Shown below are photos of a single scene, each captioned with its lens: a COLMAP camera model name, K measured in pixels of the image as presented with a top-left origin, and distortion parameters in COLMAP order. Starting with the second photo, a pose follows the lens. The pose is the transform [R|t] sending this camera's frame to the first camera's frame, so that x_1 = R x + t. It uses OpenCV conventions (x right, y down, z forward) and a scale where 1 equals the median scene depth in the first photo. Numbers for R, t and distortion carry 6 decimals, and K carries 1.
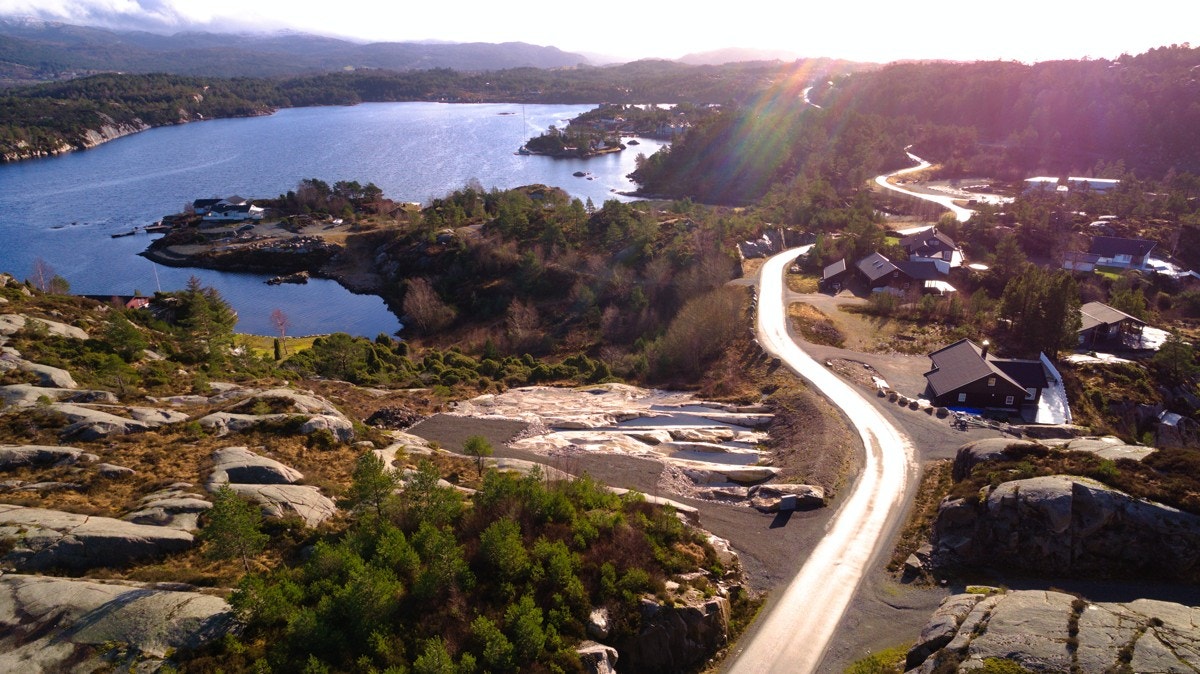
lens RADIAL K [[770.1, 0, 603.0], [0, 770.1, 339.4], [0, 0, 1]] dist [-0.002516, 0.000996]
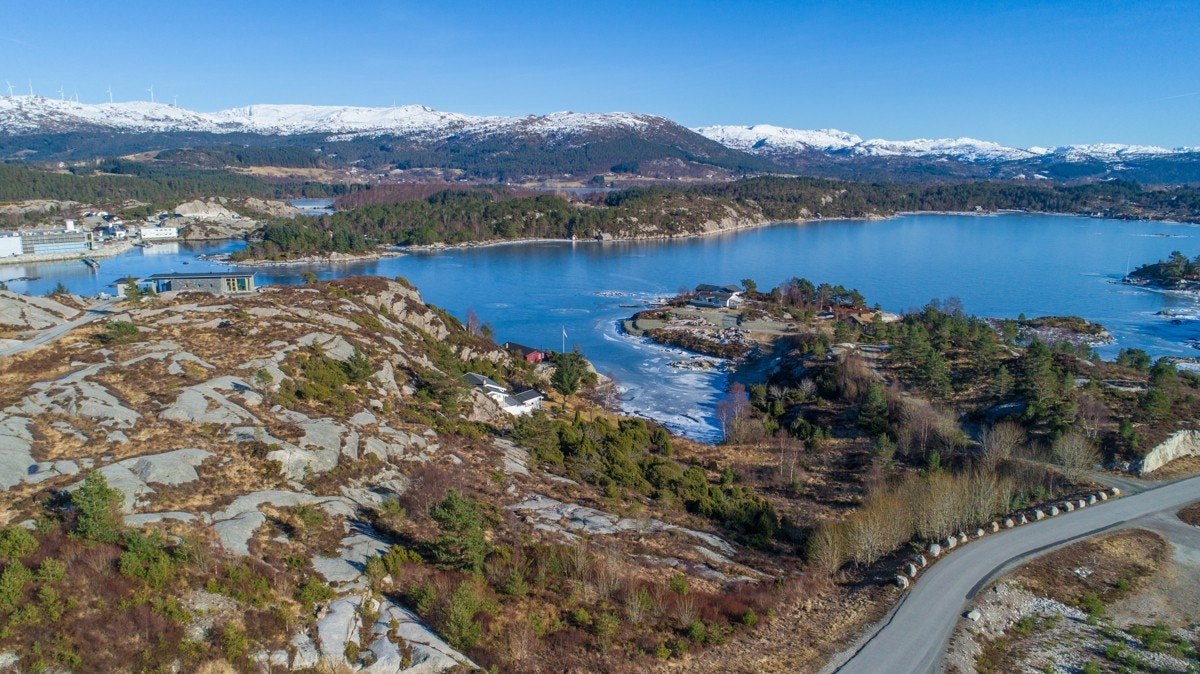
lens RADIAL K [[806.3, 0, 610.2], [0, 806.3, 334.4], [0, 0, 1]] dist [-0.010632, 0.001931]
pose [[0.713786, 0.156614, -0.682628, 0.350568], [-0.253195, 0.966458, -0.043019, -0.062469], [0.652994, 0.203545, 0.729498, 0.191086]]
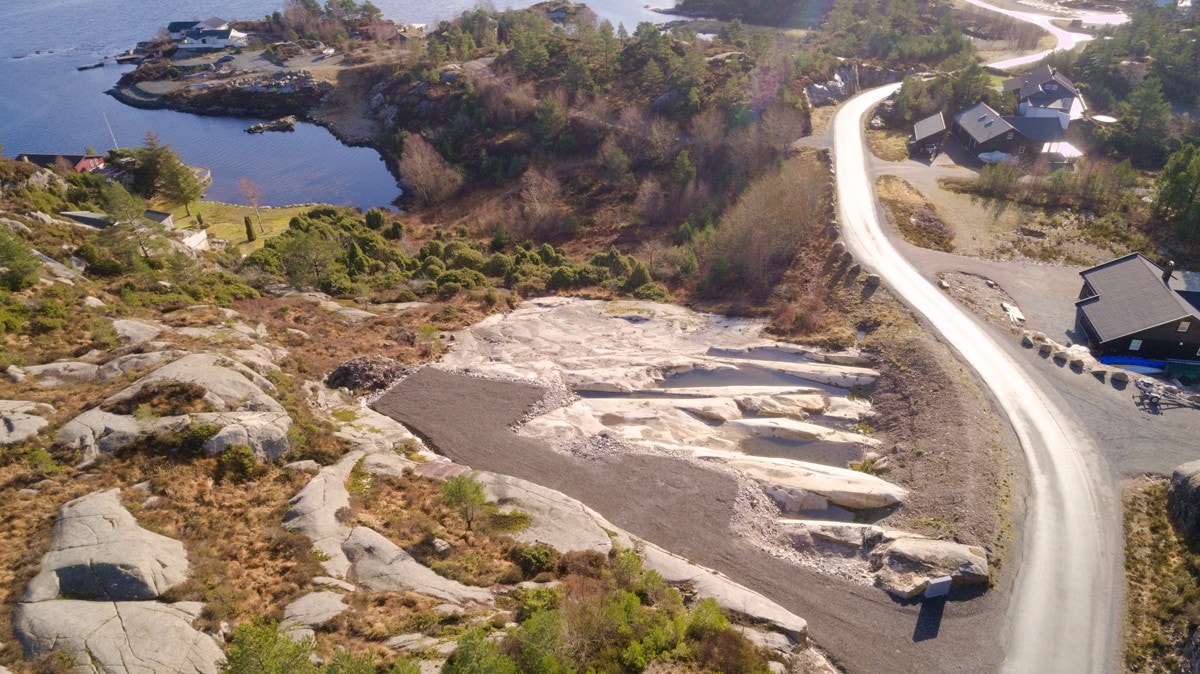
lens RADIAL K [[770.1, 0, 603.0], [0, 770.1, 339.4], [0, 0, 1]] dist [-0.002516, 0.000996]
pose [[0.999404, 0.009802, -0.033113, -0.010018], [-0.002062, 0.974096, 0.226126, -0.059492], [0.034472, -0.225923, 0.973535, 0.171104]]
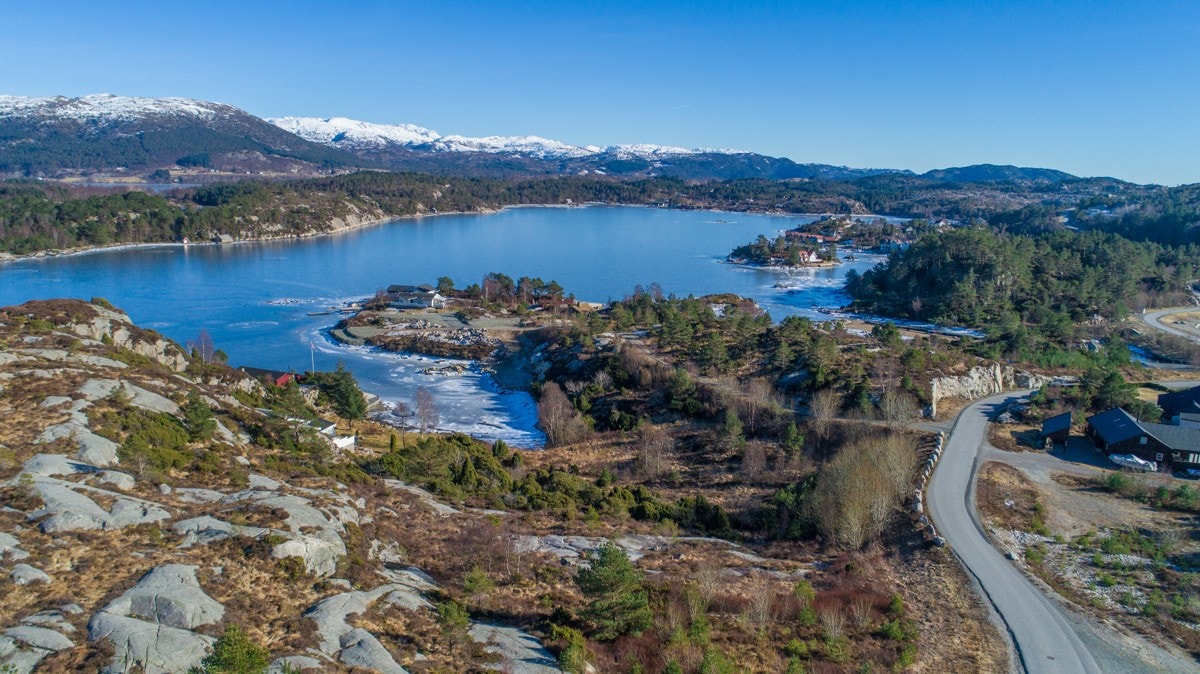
lens RADIAL K [[806.2, 0, 600.0], [0, 806.2, 337.0], [0, 0, 1]] dist [-0.008780, 0.004622]
pose [[0.959556, 0.083114, -0.268969, 0.074841], [-0.120723, 0.984602, -0.126435, -0.020920], [0.254319, 0.153792, 0.954814, 0.101553]]
